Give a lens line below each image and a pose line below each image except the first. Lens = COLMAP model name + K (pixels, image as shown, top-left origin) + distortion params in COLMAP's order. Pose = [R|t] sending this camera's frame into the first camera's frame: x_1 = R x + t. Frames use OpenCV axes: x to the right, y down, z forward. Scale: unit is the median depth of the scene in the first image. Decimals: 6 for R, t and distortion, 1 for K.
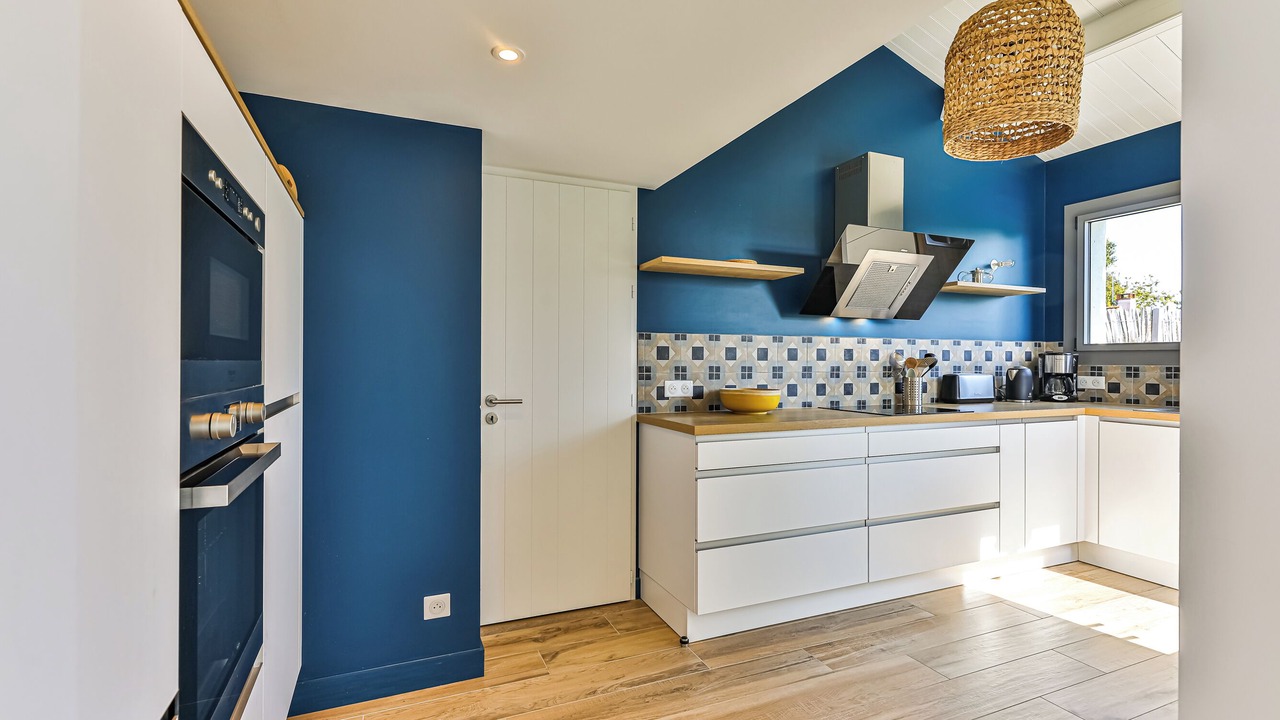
lens RADIAL K [[508.7, 0, 624.8], [0, 508.7, 359.7], [0, 0, 1]] dist [-0.000600, -0.000222]
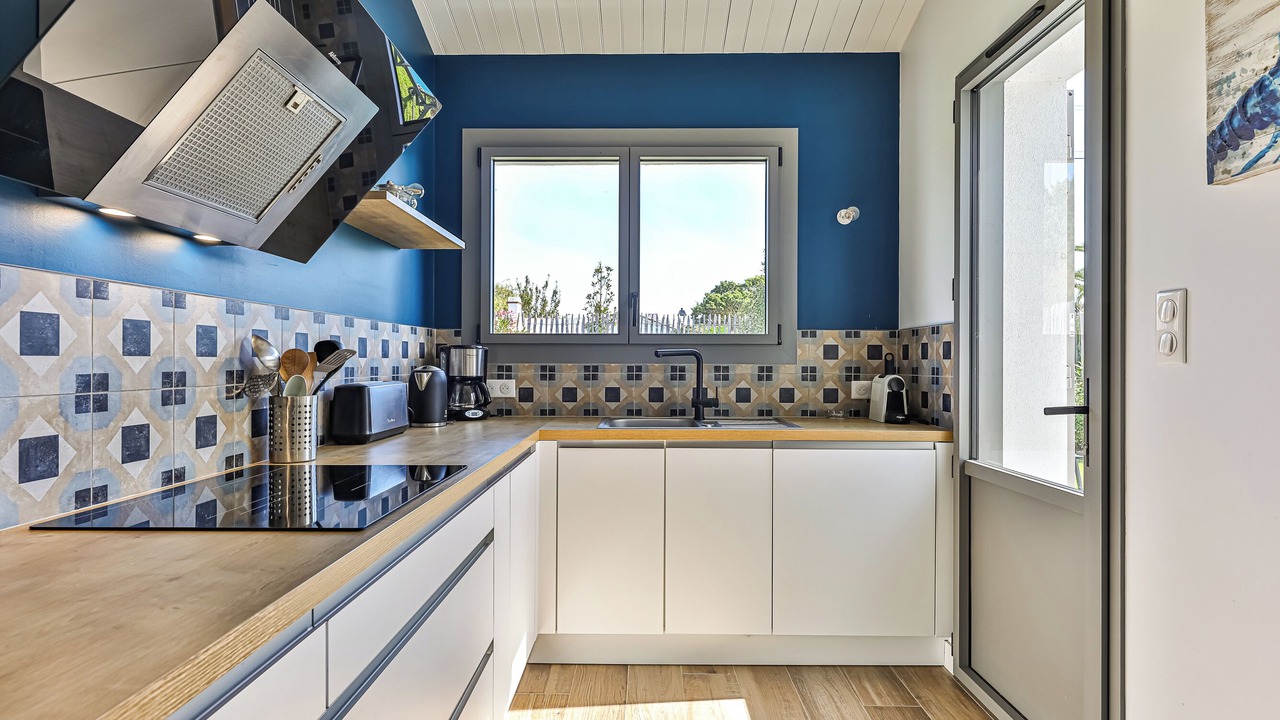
lens RADIAL K [[652.0, 0, 640.0], [0, 652.0, 360.0], [0, 0, 1]] dist [-0.000972, -0.000249]
pose [[0.363487, -0.002430, 0.931596, 0.162646], [-0.001671, 0.999993, 0.003260, 0.002553], [-0.931598, -0.002742, 0.363480, 0.529941]]
